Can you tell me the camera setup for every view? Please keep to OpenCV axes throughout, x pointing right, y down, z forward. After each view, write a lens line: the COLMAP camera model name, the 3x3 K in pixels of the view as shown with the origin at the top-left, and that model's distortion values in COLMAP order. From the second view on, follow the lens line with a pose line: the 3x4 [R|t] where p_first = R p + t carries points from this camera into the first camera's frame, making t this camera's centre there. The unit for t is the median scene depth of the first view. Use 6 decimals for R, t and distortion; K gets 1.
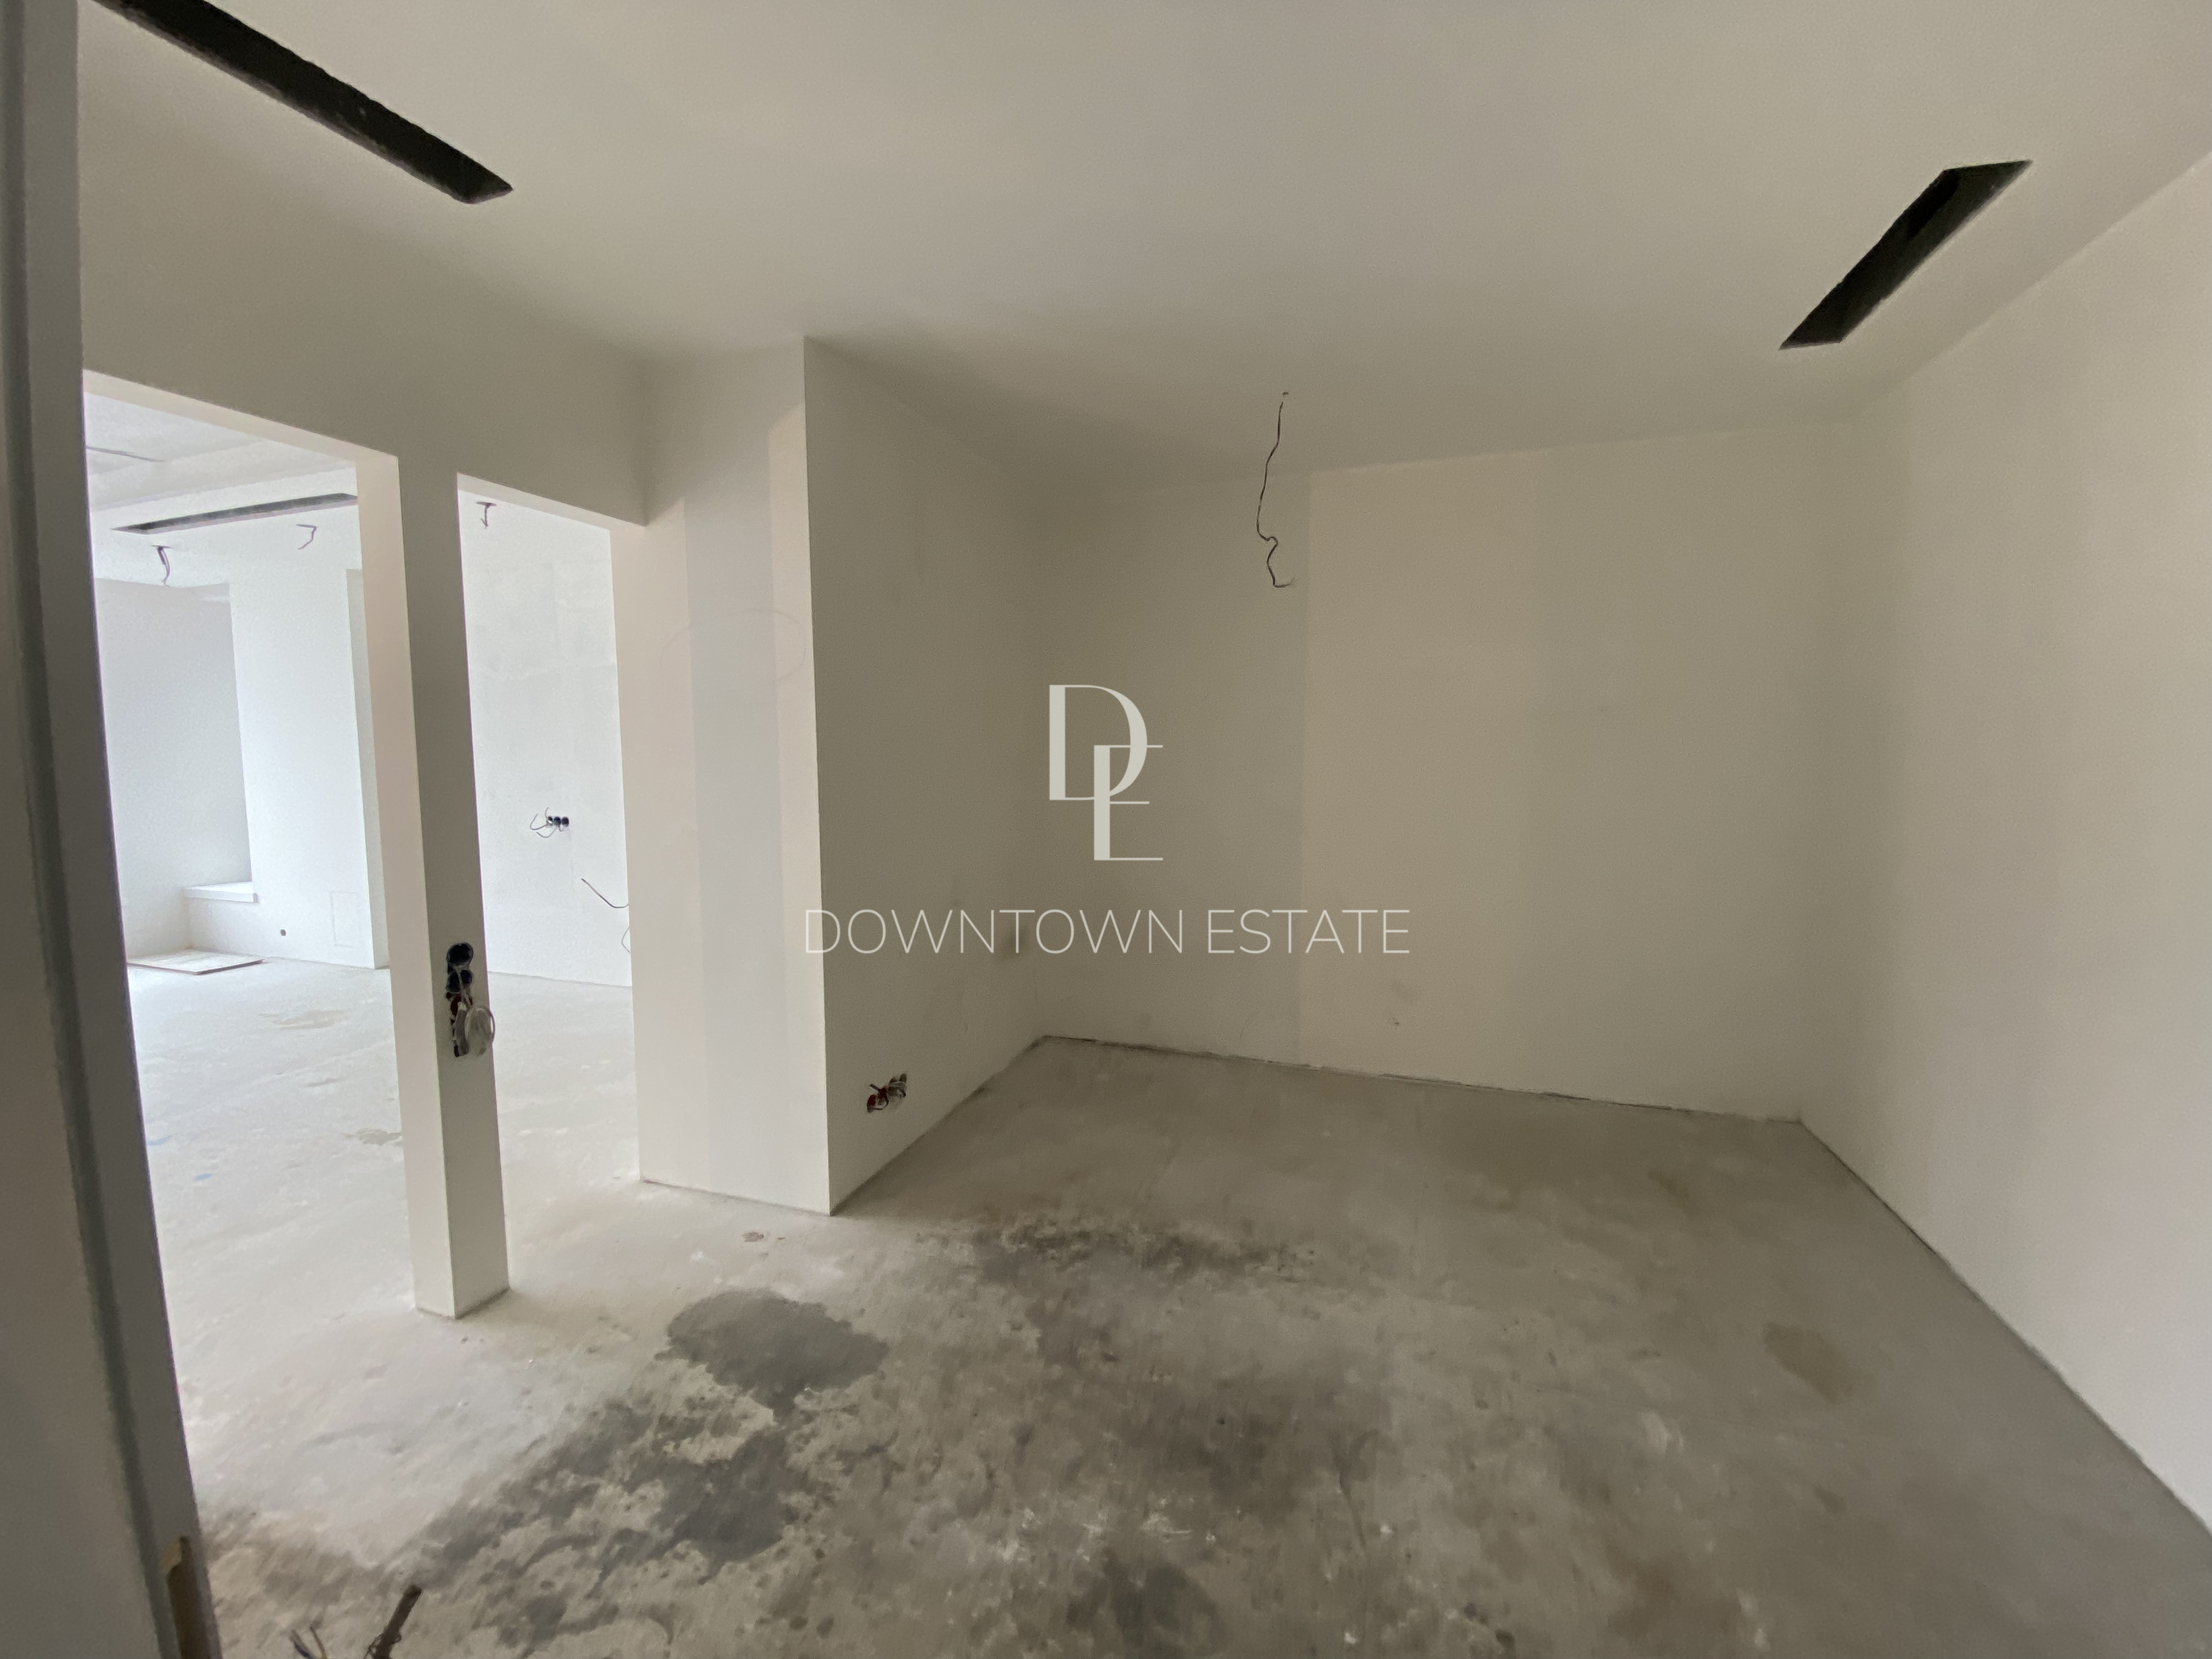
lens RADIAL K [[892.8, 0, 1102.4], [0, 892.8, 822.2], [0, 0, 1]] dist [0.009974, -0.011735]
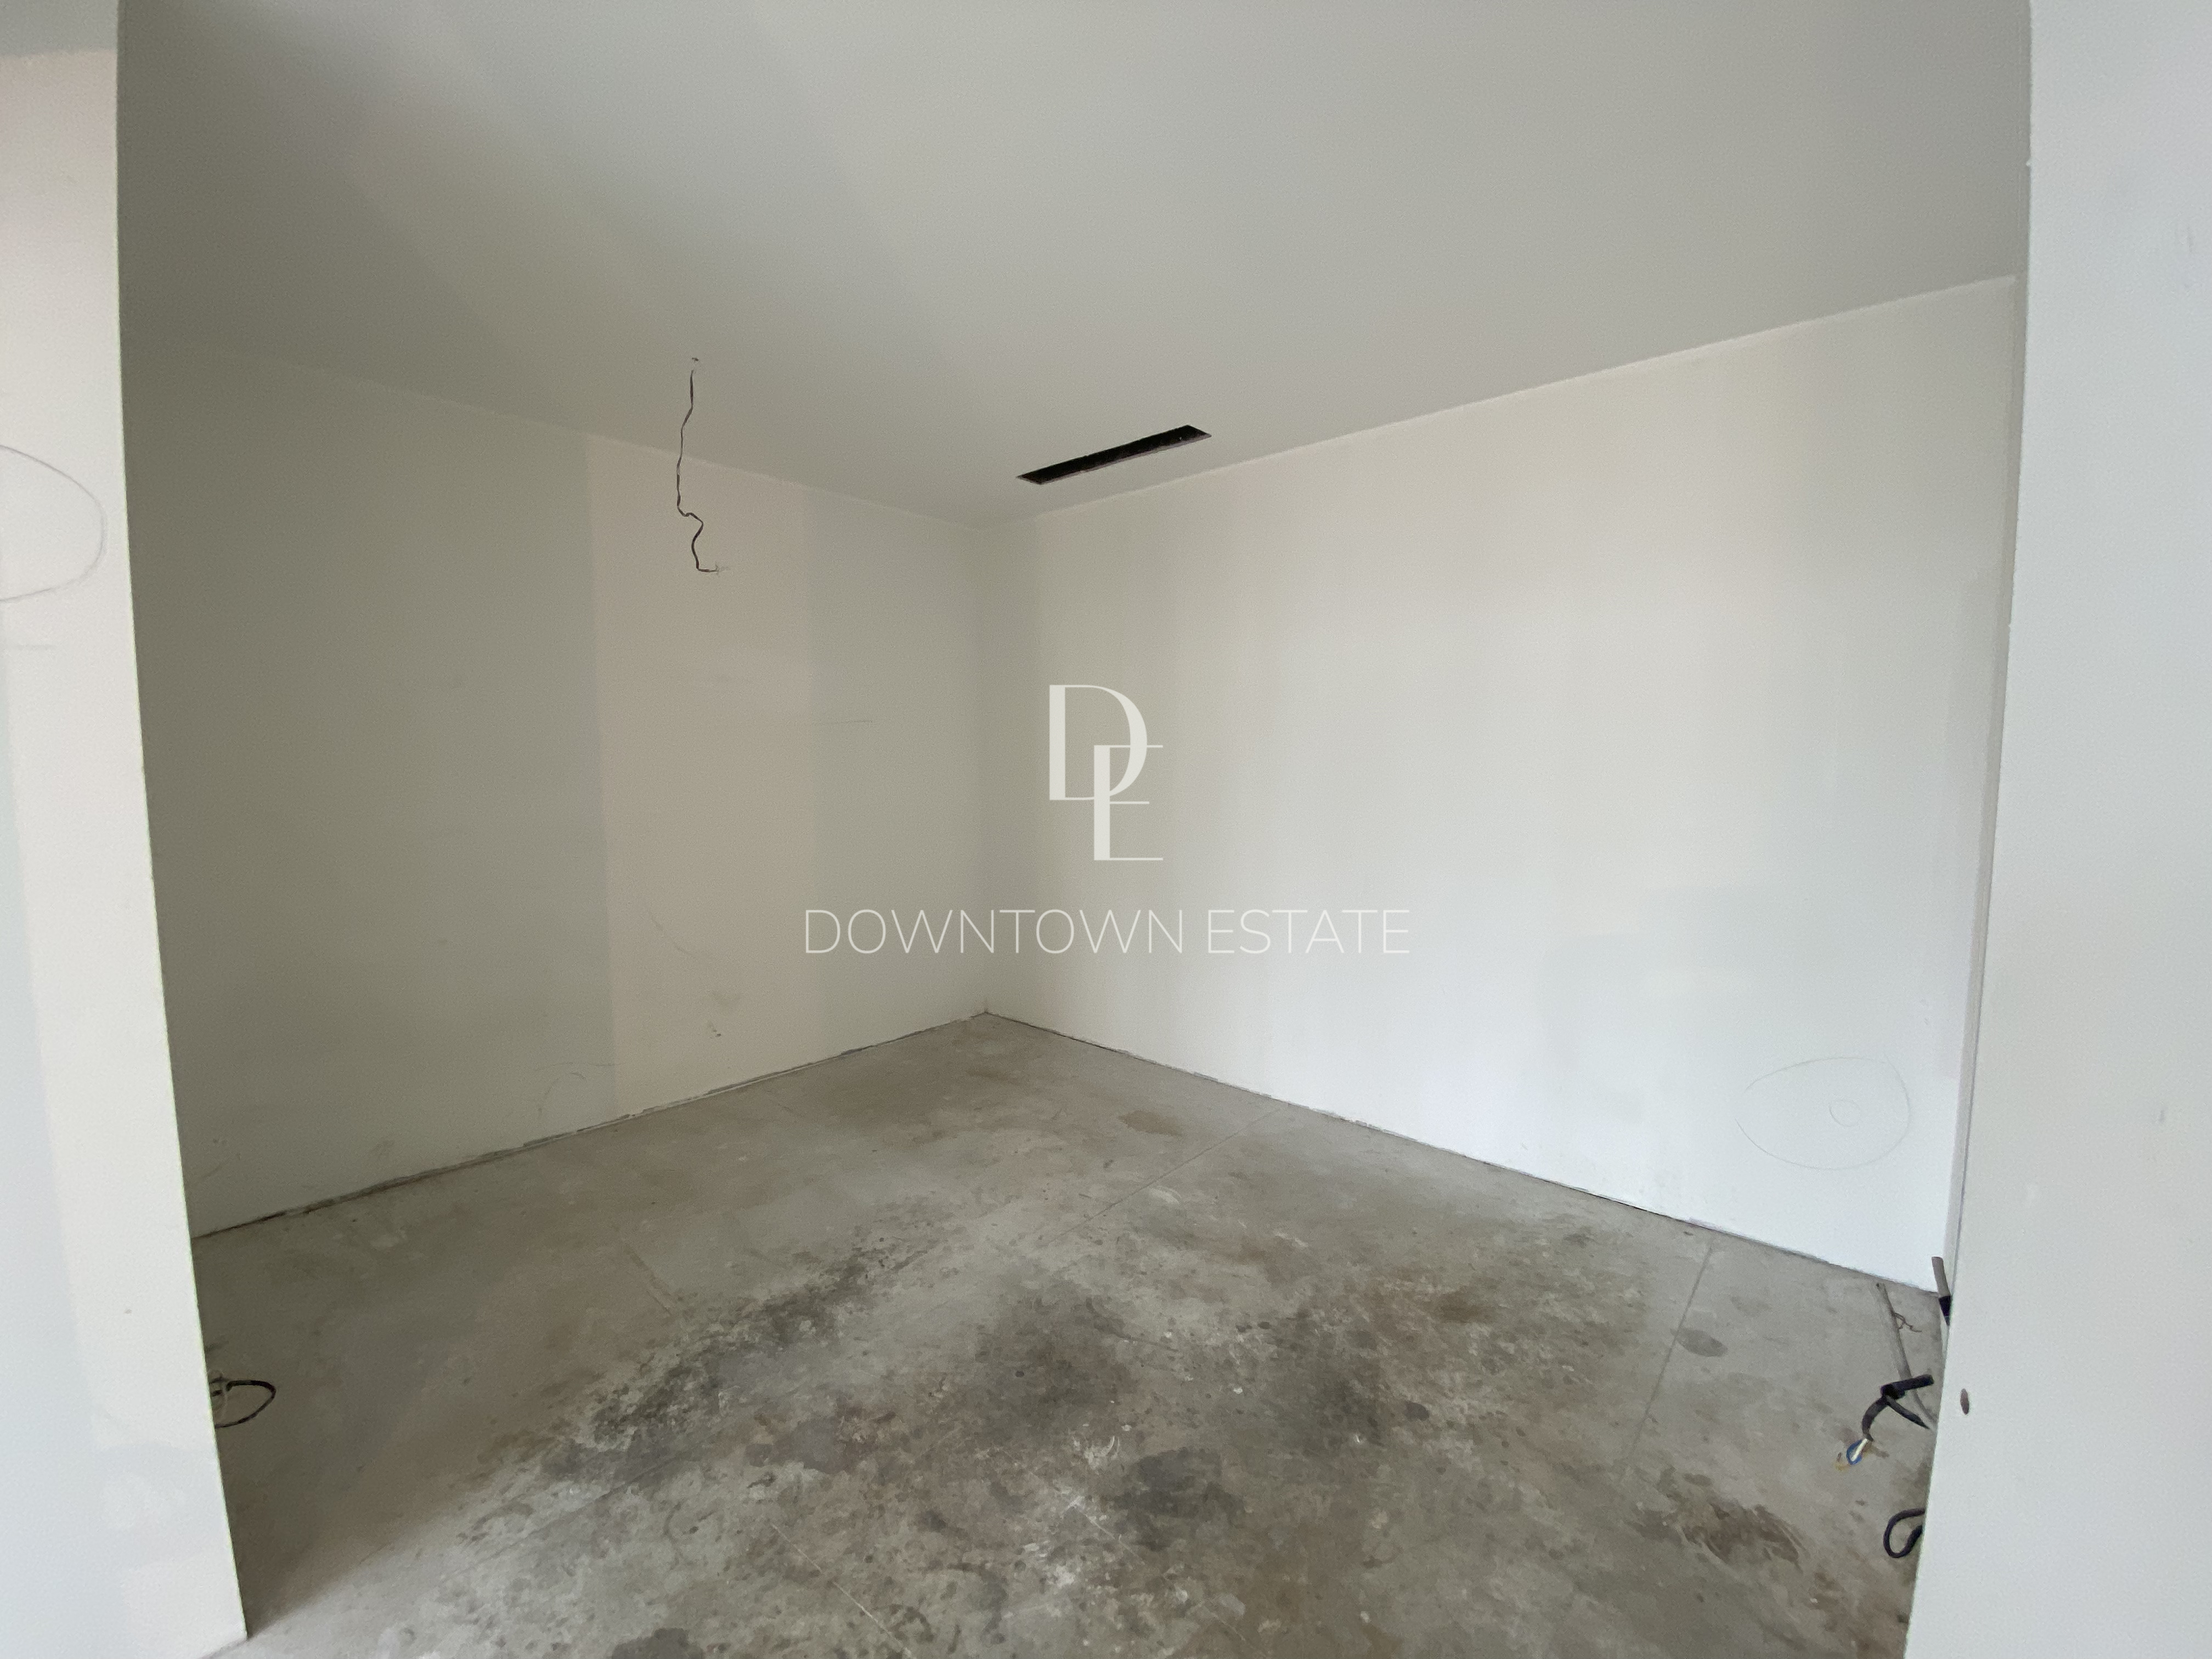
lens RADIAL K [[892.8, 0, 1078.9], [0, 892.8, 832.7], [0, 0, 1]] dist [0.009974, -0.011735]
pose [[0.416670, -0.091494, 0.904442, -0.682844], [0.087617, 0.994332, 0.060223, -0.035745], [-0.904826, 0.054152, 0.422324, 0.400937]]
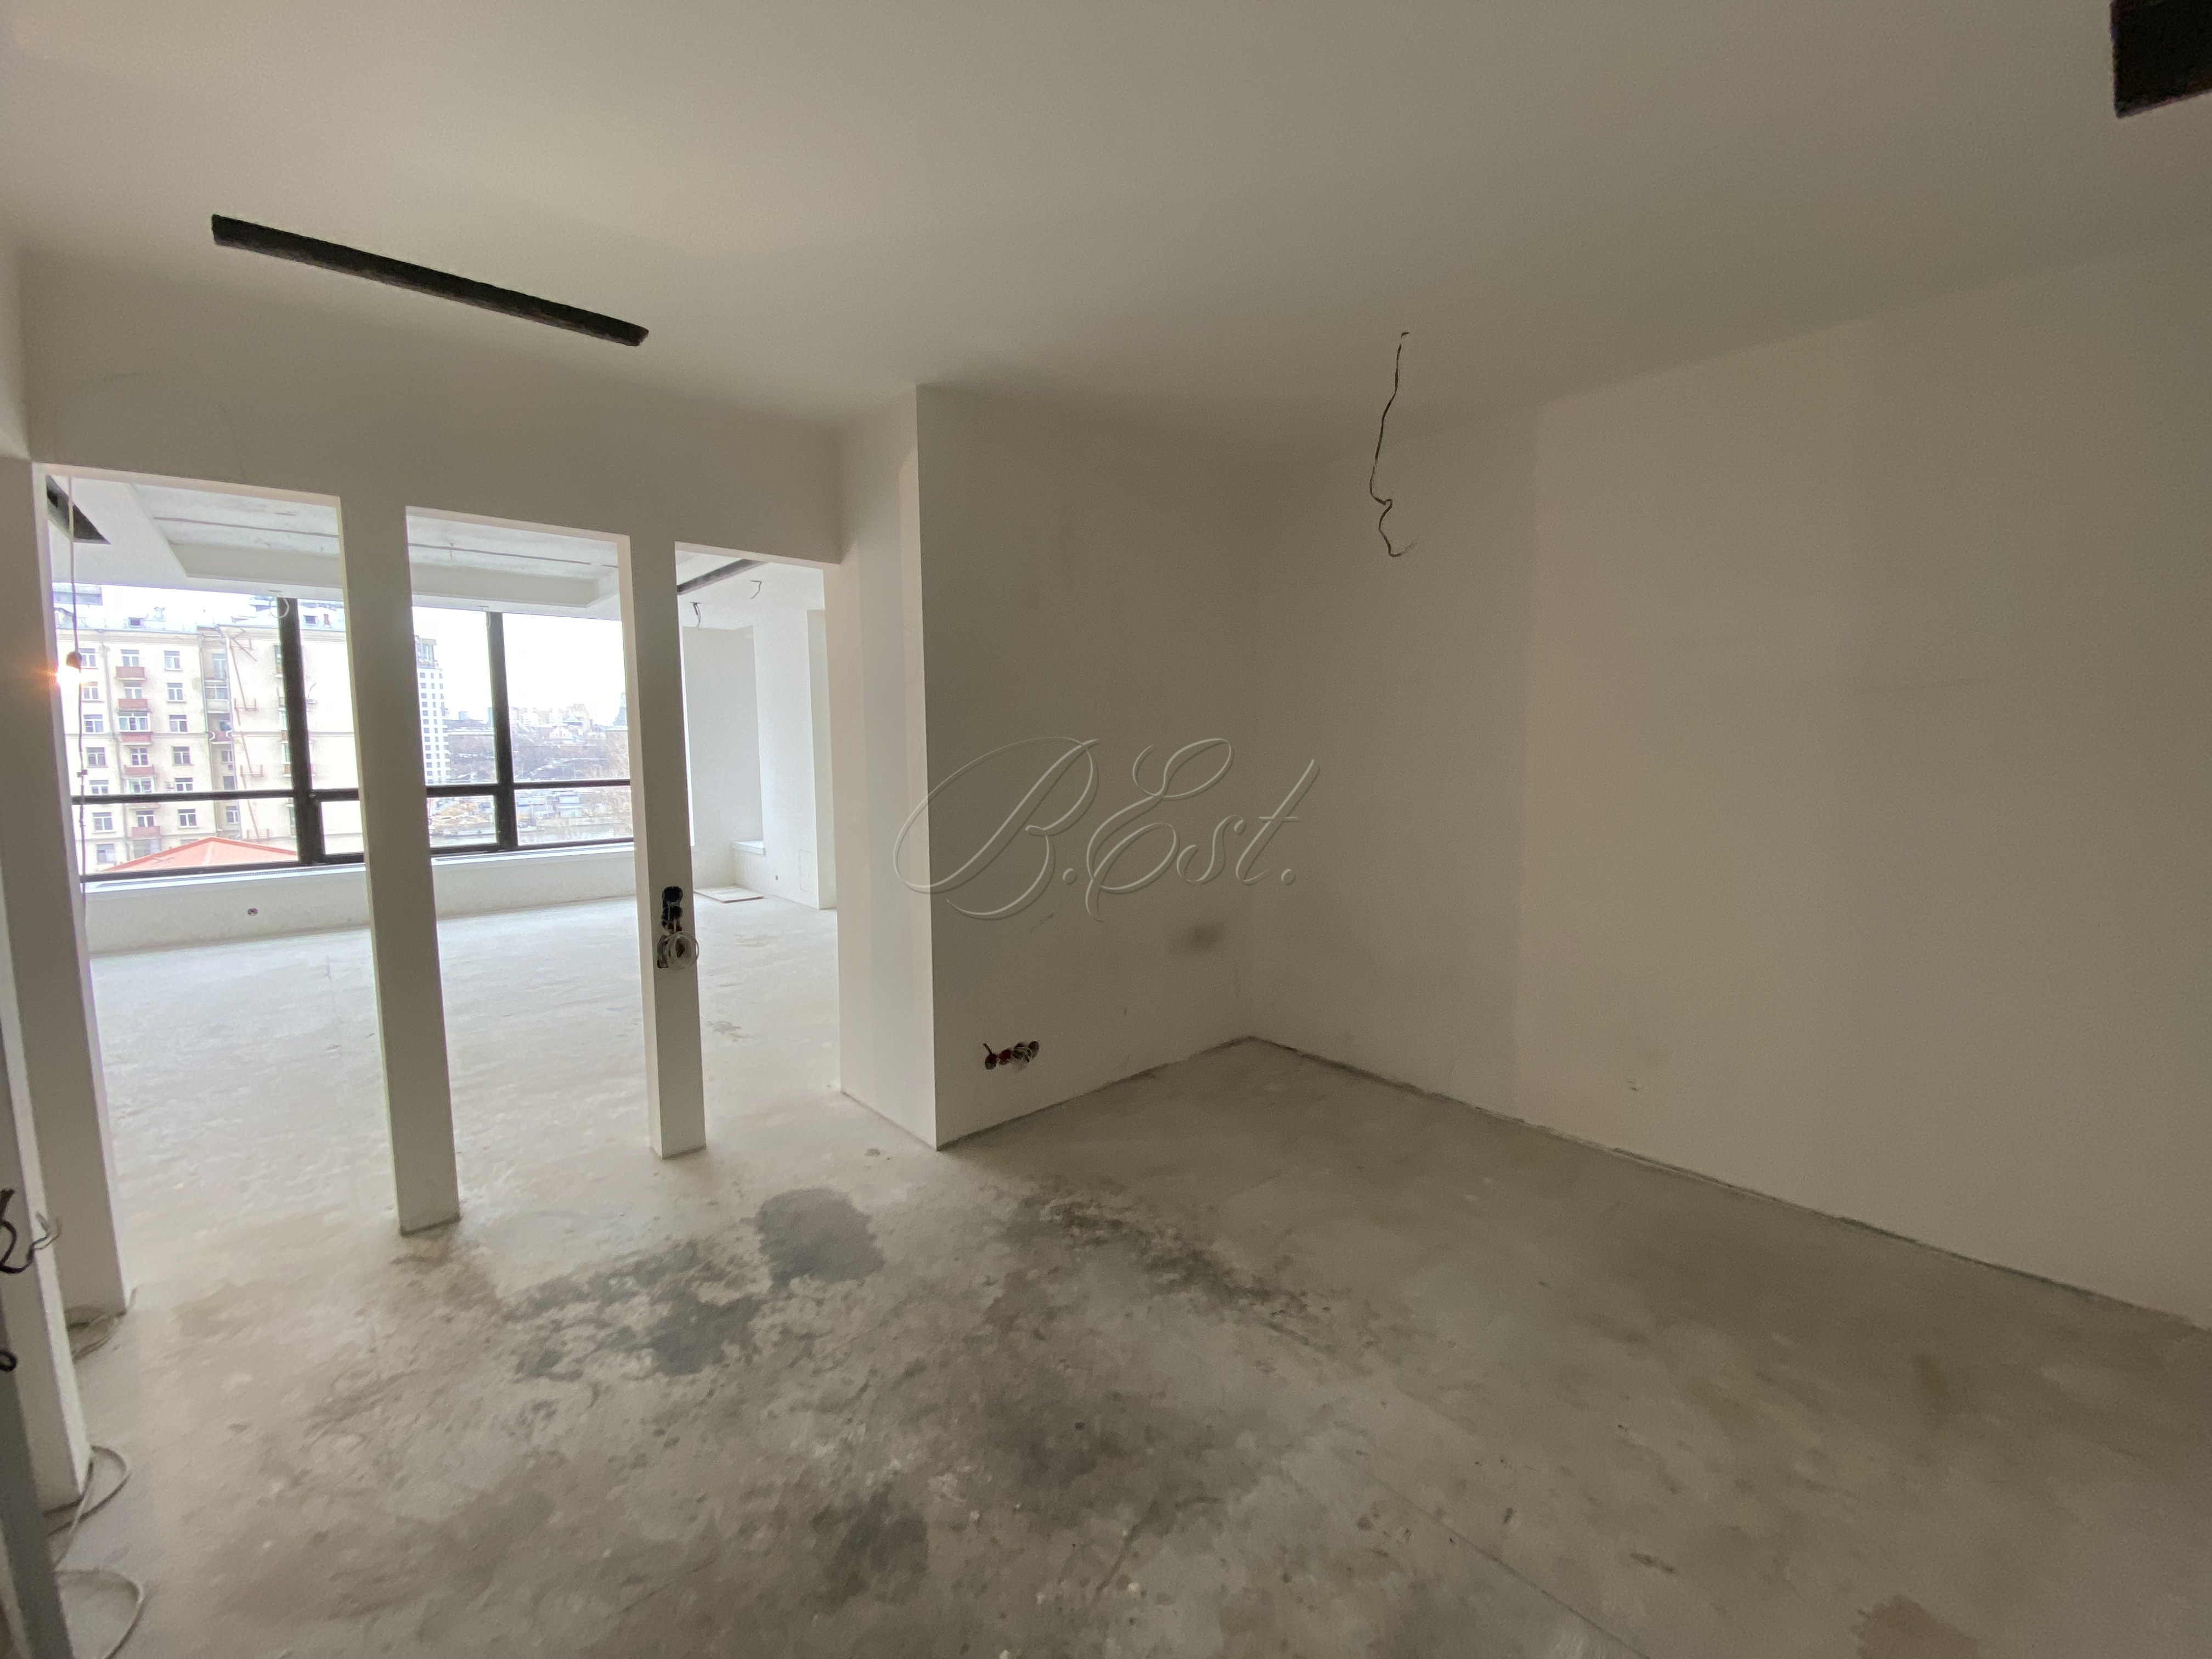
lens RADIAL K [[892.8, 0, 1095.9], [0, 892.8, 822.1], [0, 0, 1]] dist [0.009974, -0.011735]
pose [[0.869844, 0.041215, -0.491602, 0.546551], [-0.038016, 0.999141, 0.016499, -0.010602], [0.491860, 0.004337, 0.870664, 0.134102]]
